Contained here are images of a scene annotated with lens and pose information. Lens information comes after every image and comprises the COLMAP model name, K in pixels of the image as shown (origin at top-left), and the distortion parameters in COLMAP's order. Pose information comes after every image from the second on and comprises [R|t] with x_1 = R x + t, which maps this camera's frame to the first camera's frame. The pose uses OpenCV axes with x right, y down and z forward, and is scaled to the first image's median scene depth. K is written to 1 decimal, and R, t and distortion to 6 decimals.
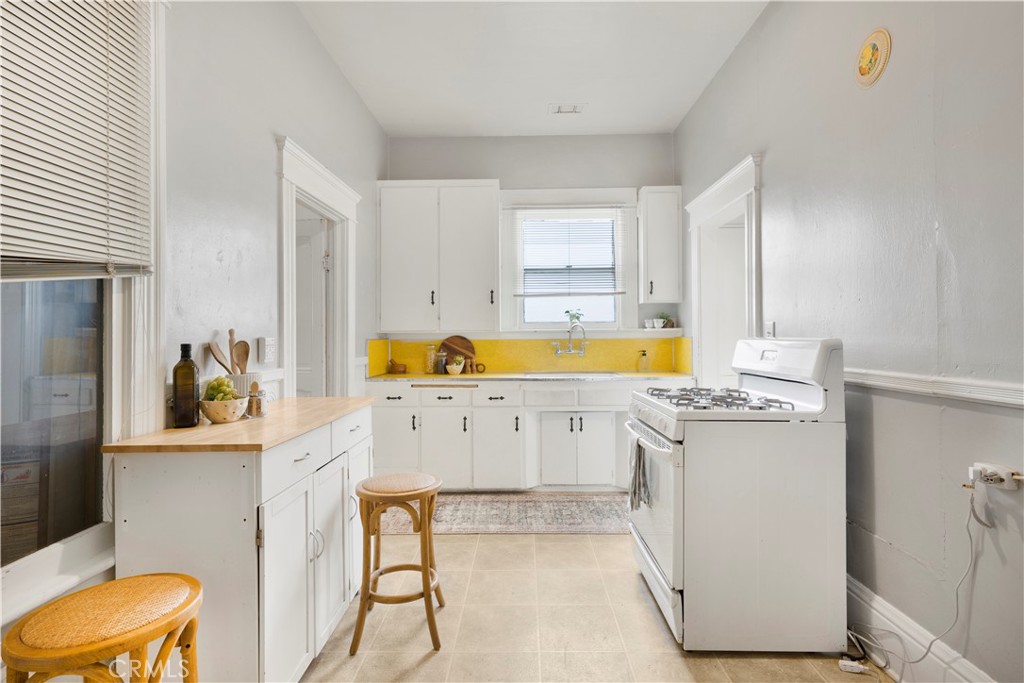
lens RADIAL K [[531.0, 0, 512.0], [0, 531.0, 337.8], [0, 0, 1]] dist [-0.000261, -0.000002]
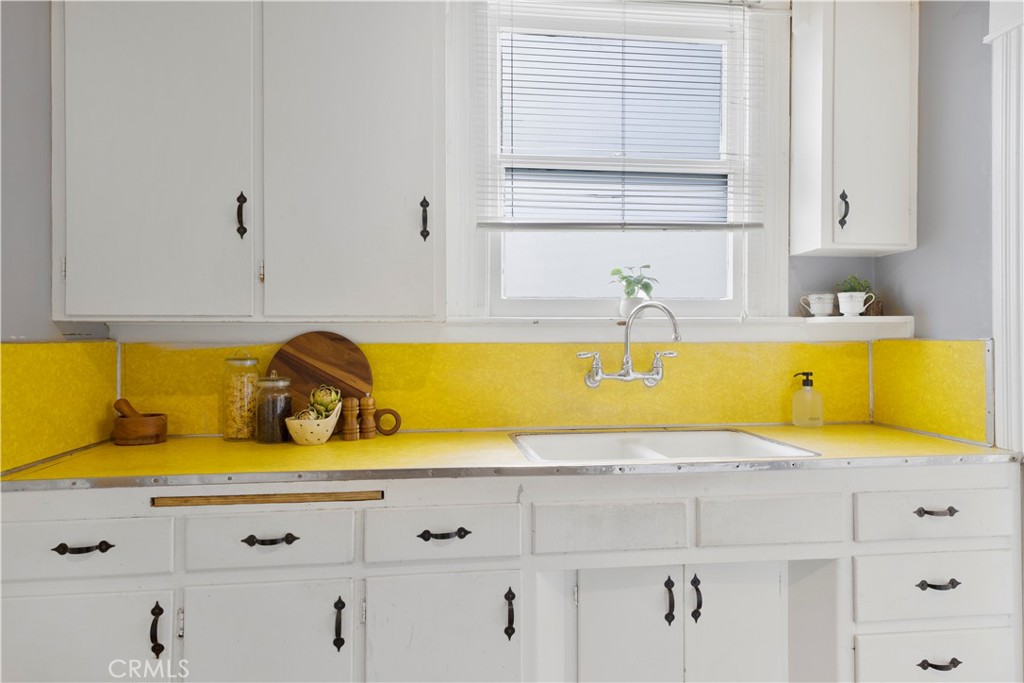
lens RADIAL K [[677.9, 0, 512.1], [0, 677.9, 344.0], [0, 0, 1]] dist [0.020625, 0.000397]
pose [[0.989440, 0.004645, 0.144867, -0.042561], [-0.005856, 0.999951, 0.007937, -0.000024], [-0.144823, -0.008702, 0.989419, 0.535275]]
